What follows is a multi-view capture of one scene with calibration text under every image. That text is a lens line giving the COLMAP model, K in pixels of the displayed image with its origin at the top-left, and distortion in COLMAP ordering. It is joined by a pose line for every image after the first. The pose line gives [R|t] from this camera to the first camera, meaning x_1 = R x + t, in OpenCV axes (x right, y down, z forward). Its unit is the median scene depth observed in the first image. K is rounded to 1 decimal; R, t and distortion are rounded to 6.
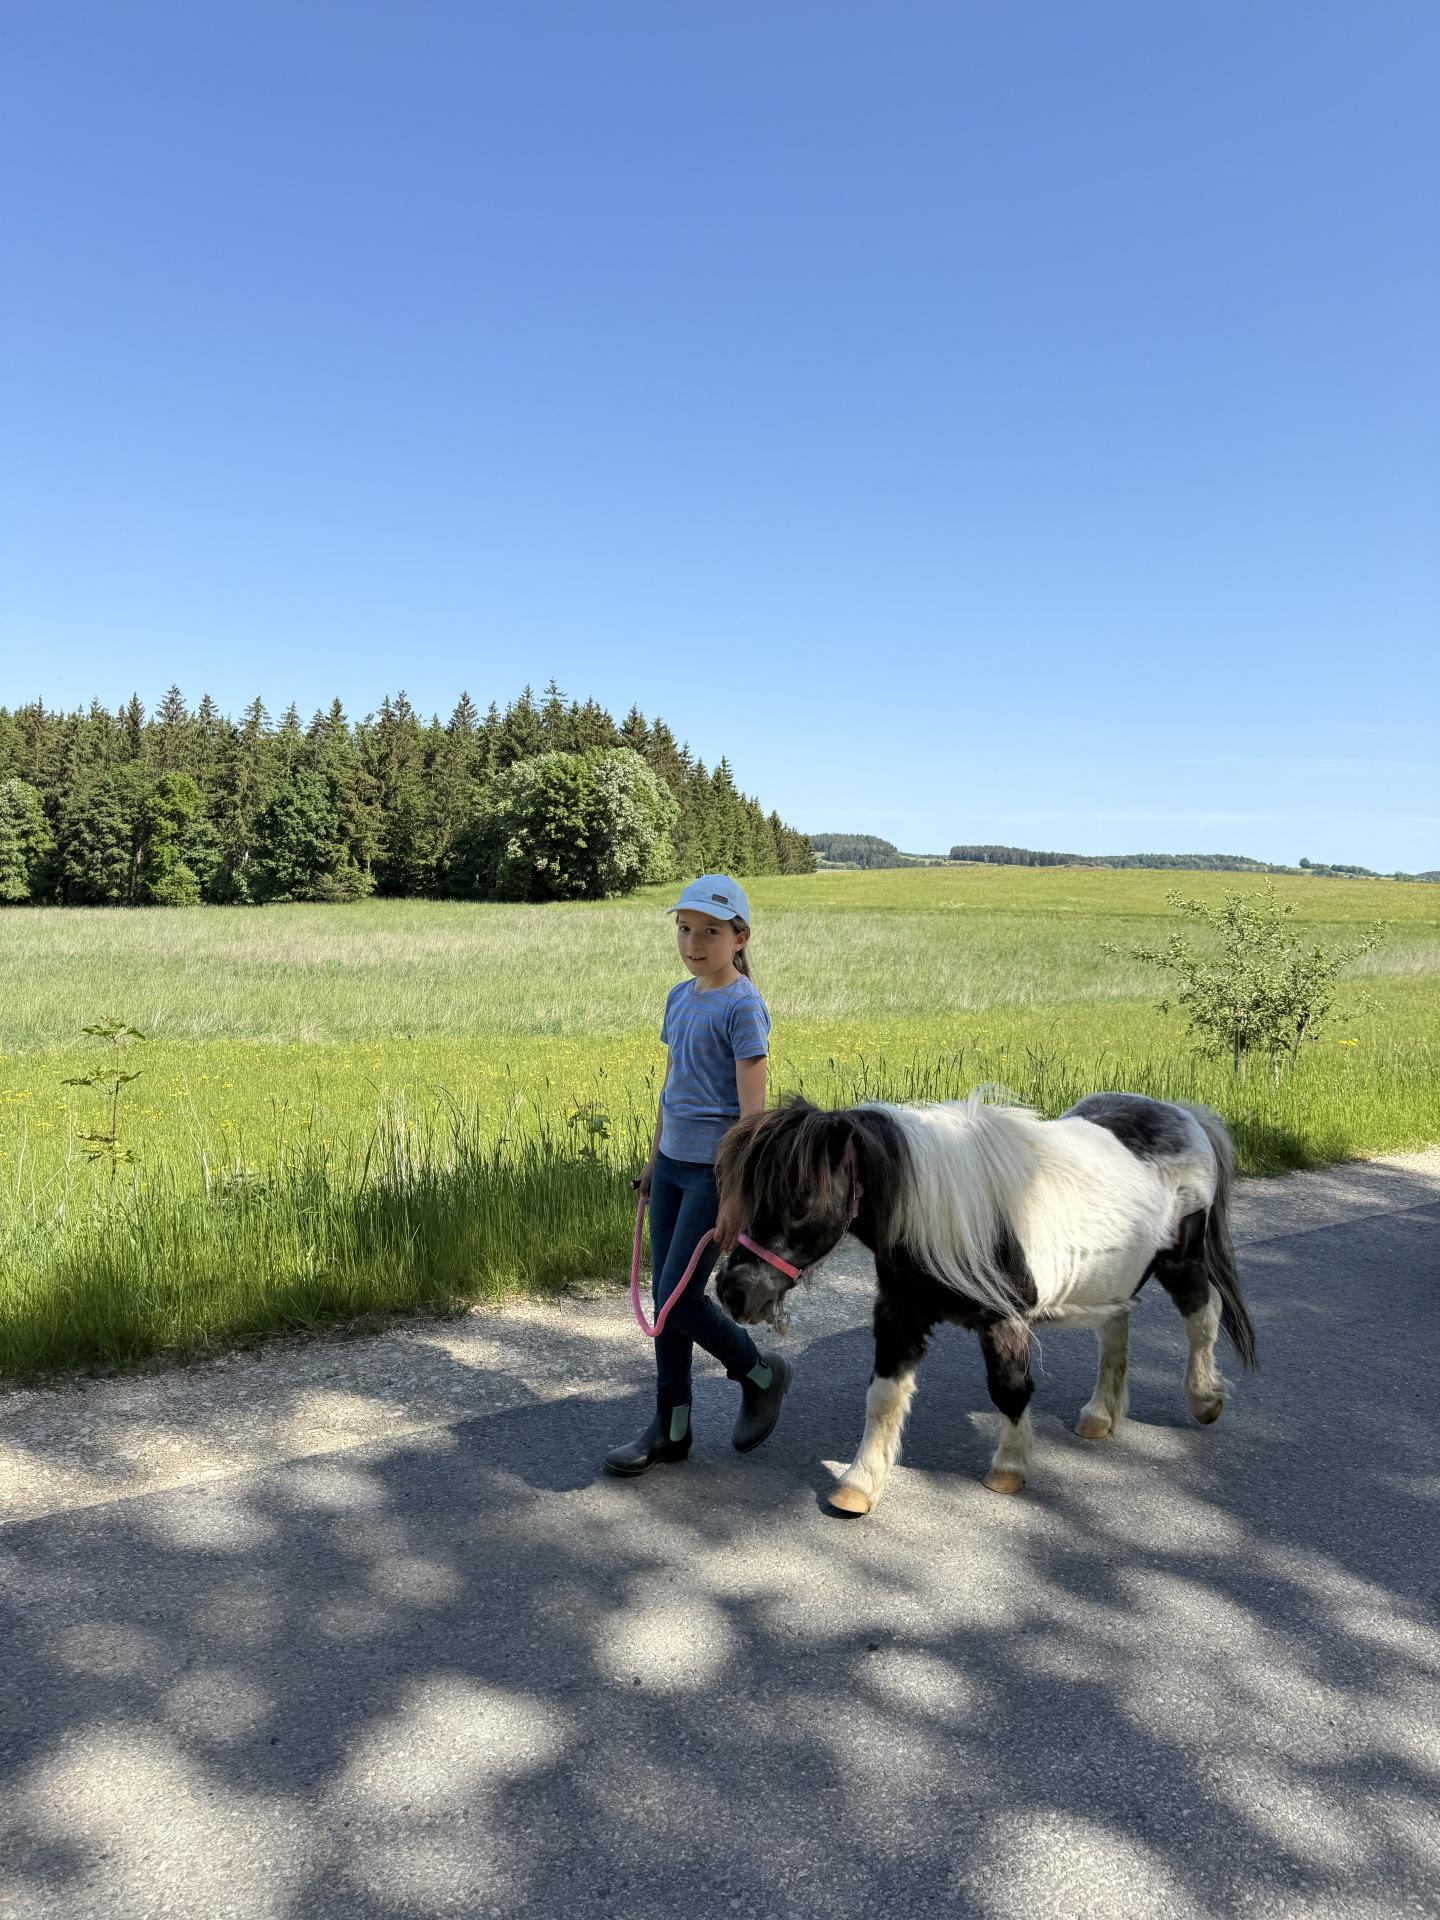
lens RADIAL K [[1373.9, 0, 770.7], [0, 1373.9, 966.0], [0, 0, 1]] dist [0.109127, -0.148278]
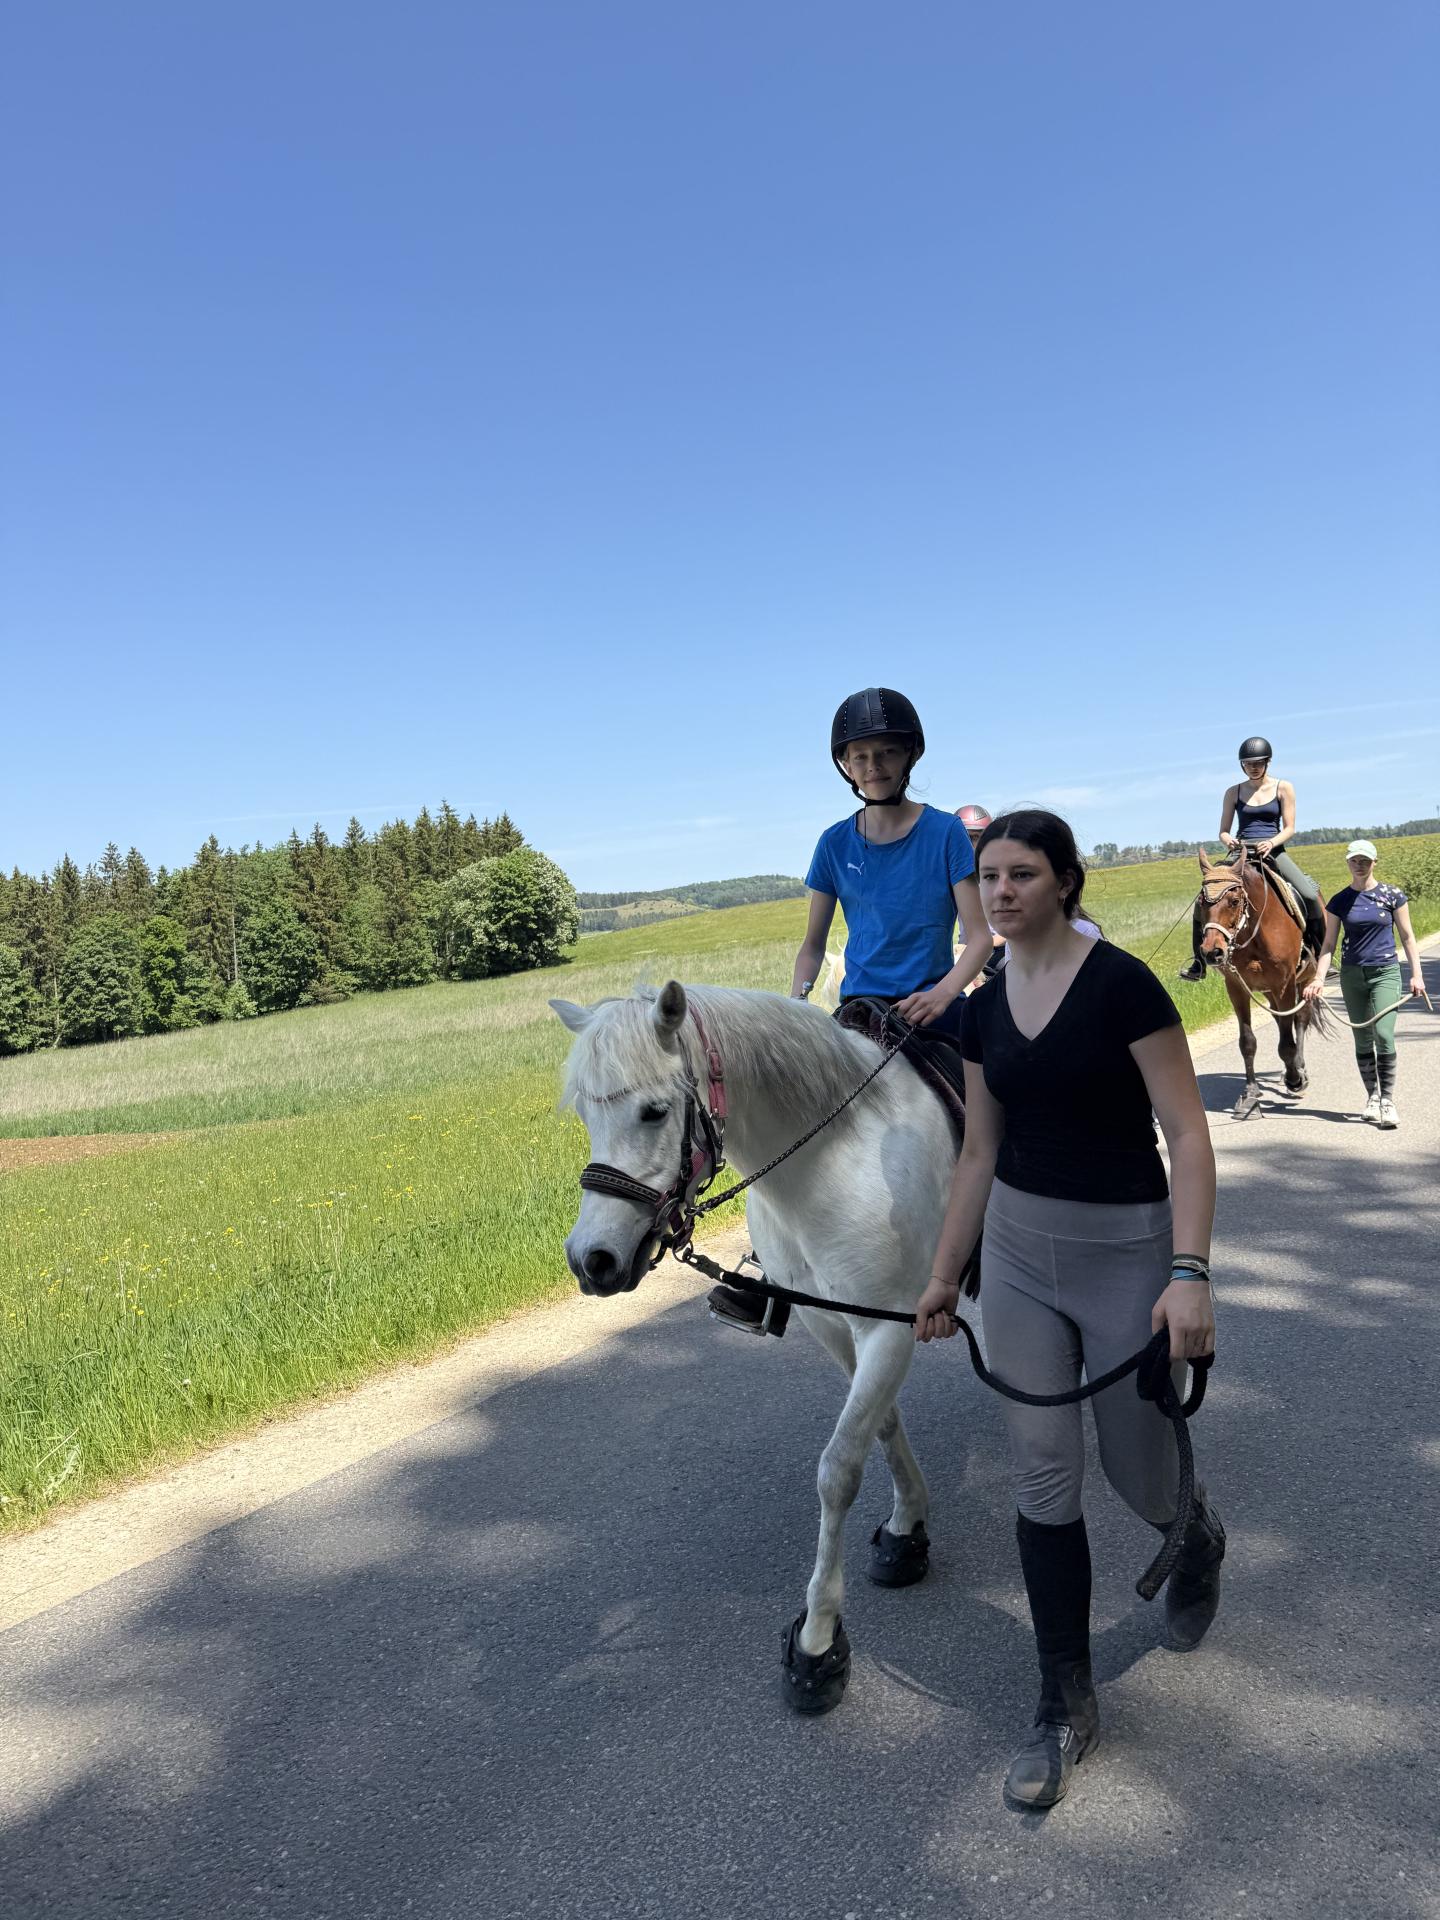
lens RADIAL K [[1373.9, 0, 755.2], [0, 1373.9, 949.2], [0, 0, 1]] dist [0.109127, -0.148278]
pose [[0.937583, -0.147759, 0.314809, -0.333816], [0.162490, 0.986488, -0.020920, -0.006459], [-0.307465, 0.070767, 0.948924, -0.261024]]
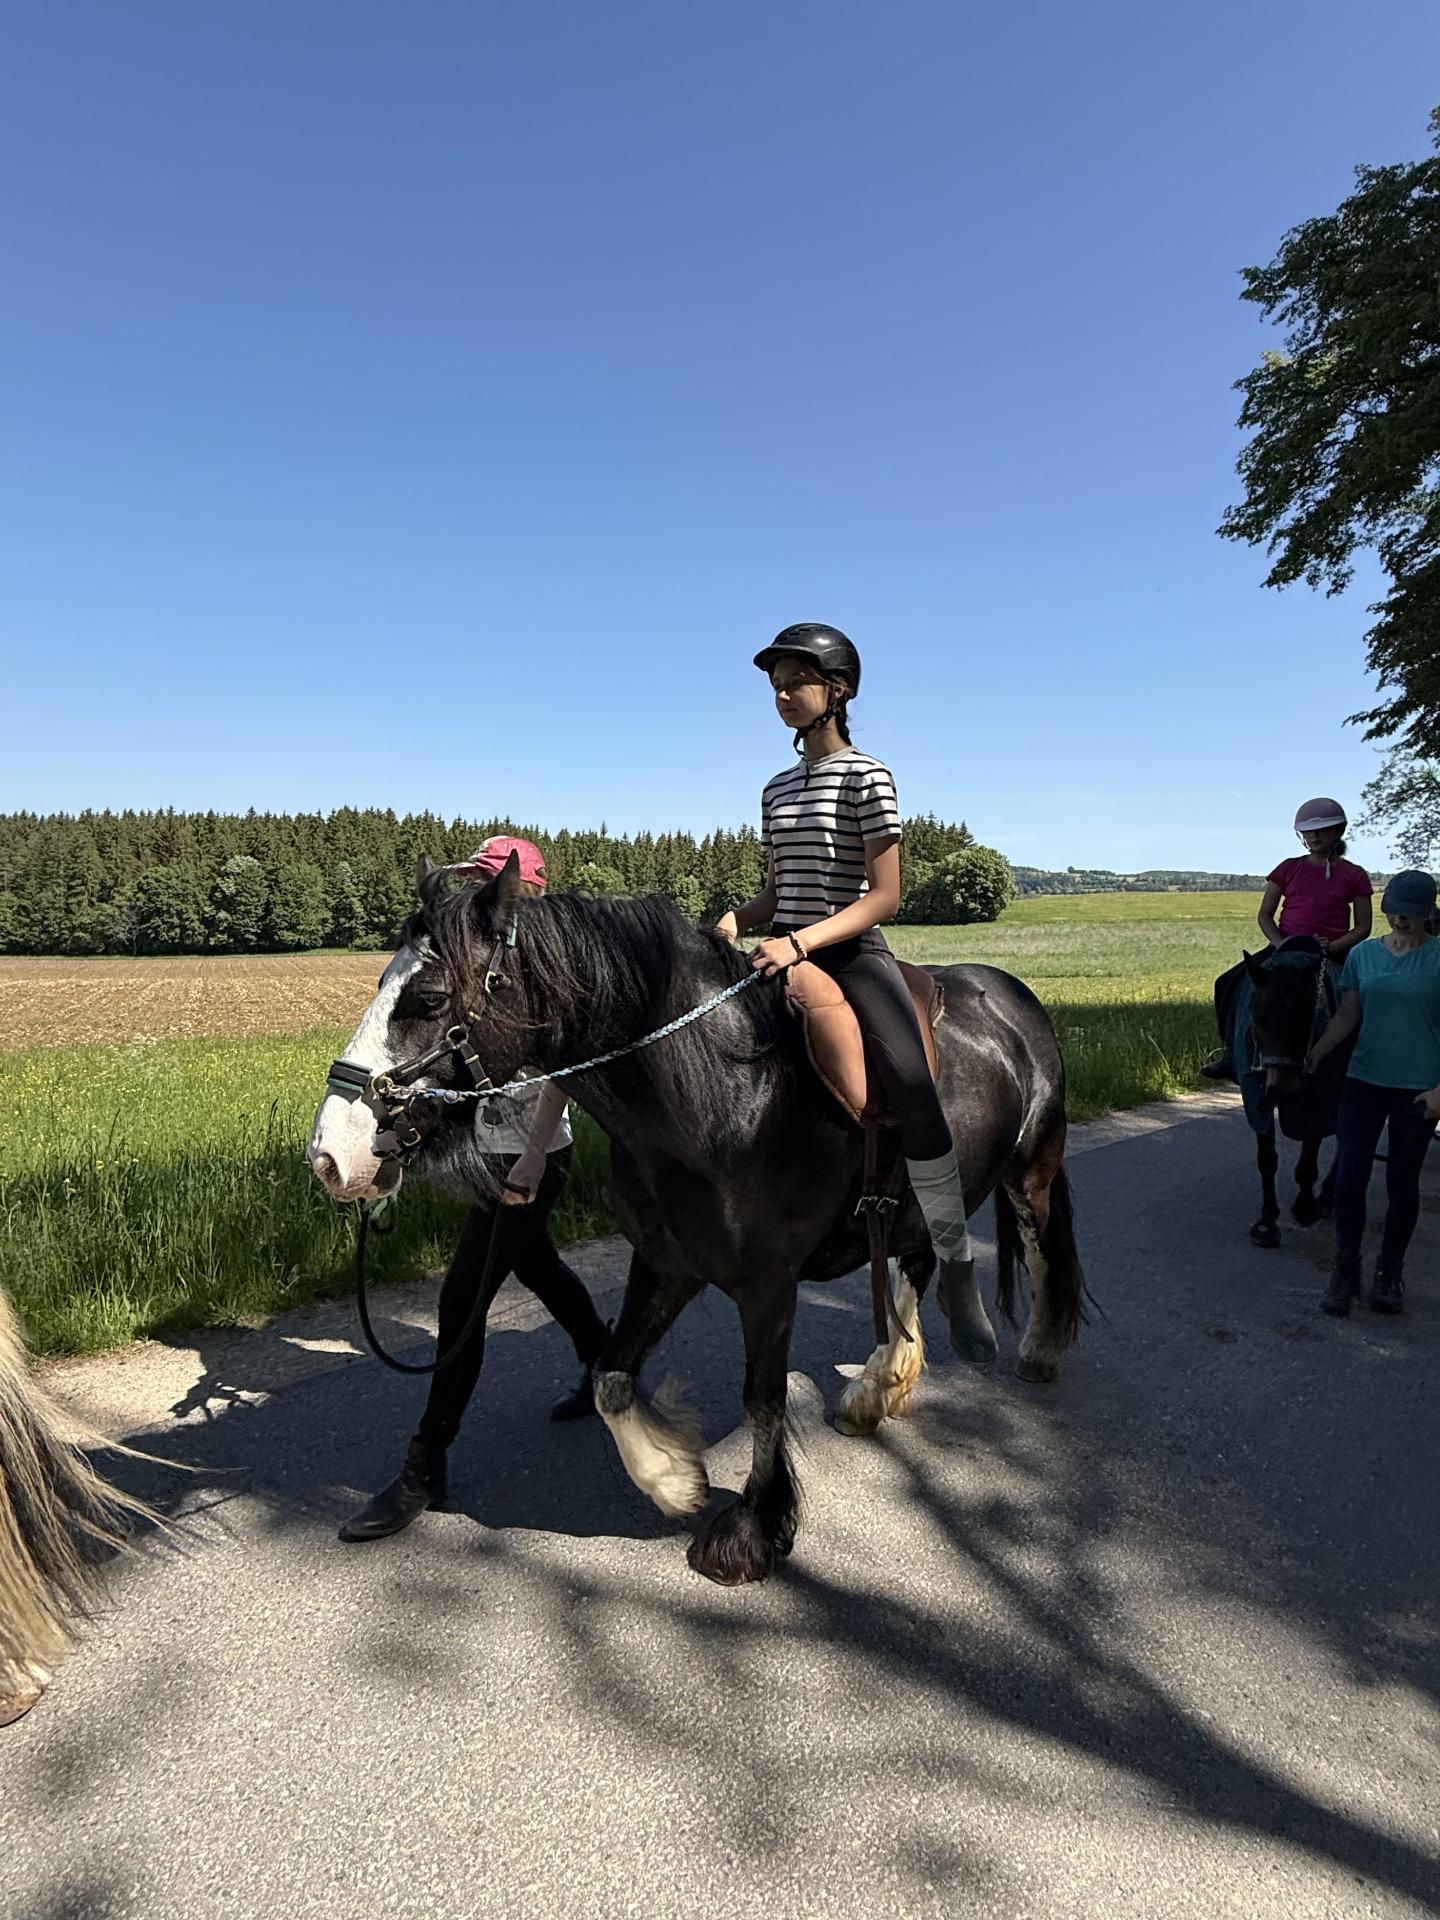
lens RADIAL K [[1036.5, 0, 718.3], [0, 1036.5, 945.0], [0, 0, 1]] dist [0.001333, -0.001567]
pose [[0.996736, -0.049158, 0.064030, -0.616365], [0.050062, 0.998667, -0.012581, -0.013970], [-0.063327, 0.015746, 0.997869, -0.493274]]
